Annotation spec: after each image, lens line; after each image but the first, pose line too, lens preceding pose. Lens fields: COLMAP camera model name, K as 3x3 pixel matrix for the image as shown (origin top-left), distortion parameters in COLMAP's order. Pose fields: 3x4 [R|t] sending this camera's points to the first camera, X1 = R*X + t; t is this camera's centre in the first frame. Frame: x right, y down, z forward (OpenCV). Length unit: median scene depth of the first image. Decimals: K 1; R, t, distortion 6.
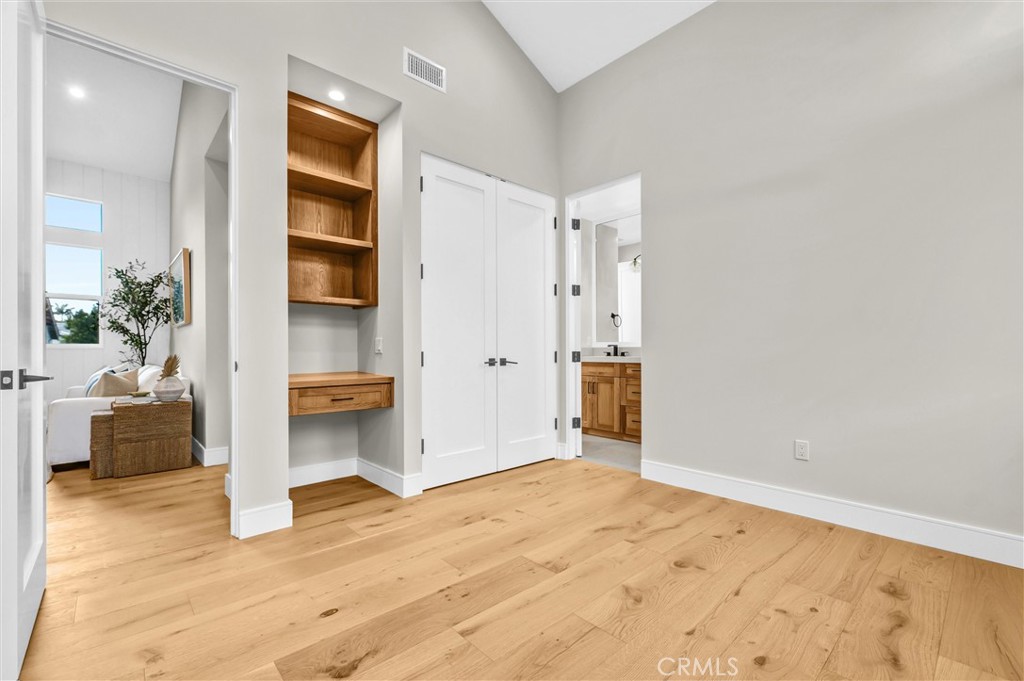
lens RADIAL K [[439.9, 0, 513.3], [0, 439.9, 351.5], [0, 0, 1]] dist [0.000149, -0.000036]
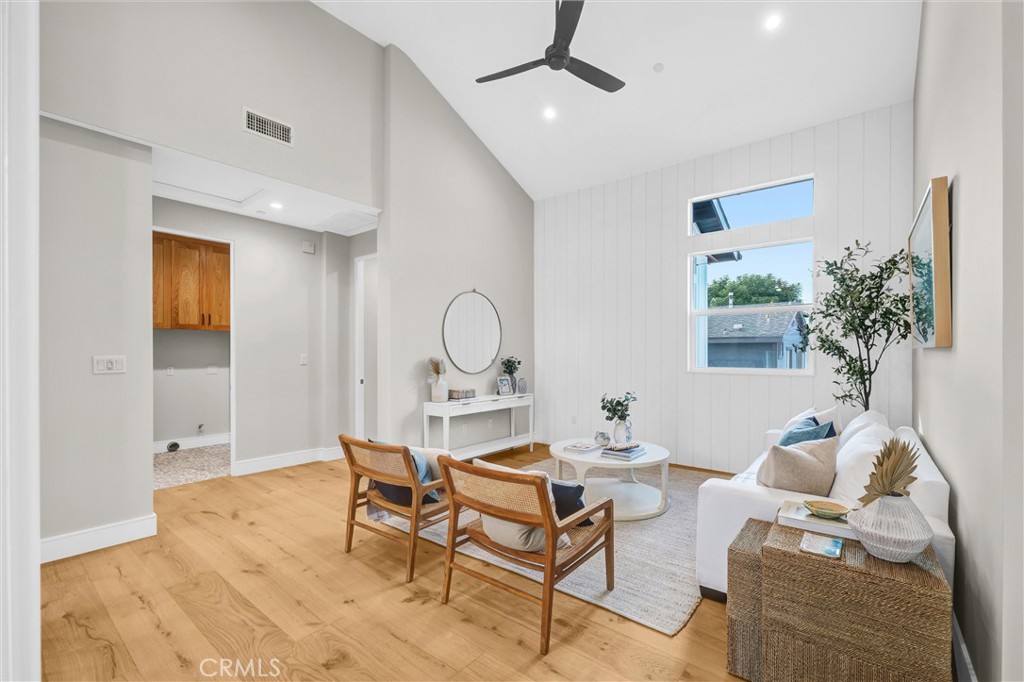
lens RADIAL K [[439.9, 0, 513.3], [0, 439.9, 352.0], [0, 0, 1]] dist [0.000149, -0.000036]
pose [[0.152073, 0.004372, -0.988360, -0.297372], [-0.001445, 0.999990, 0.004201, -0.049109], [0.988368, 0.000790, 0.152077, 0.407154]]
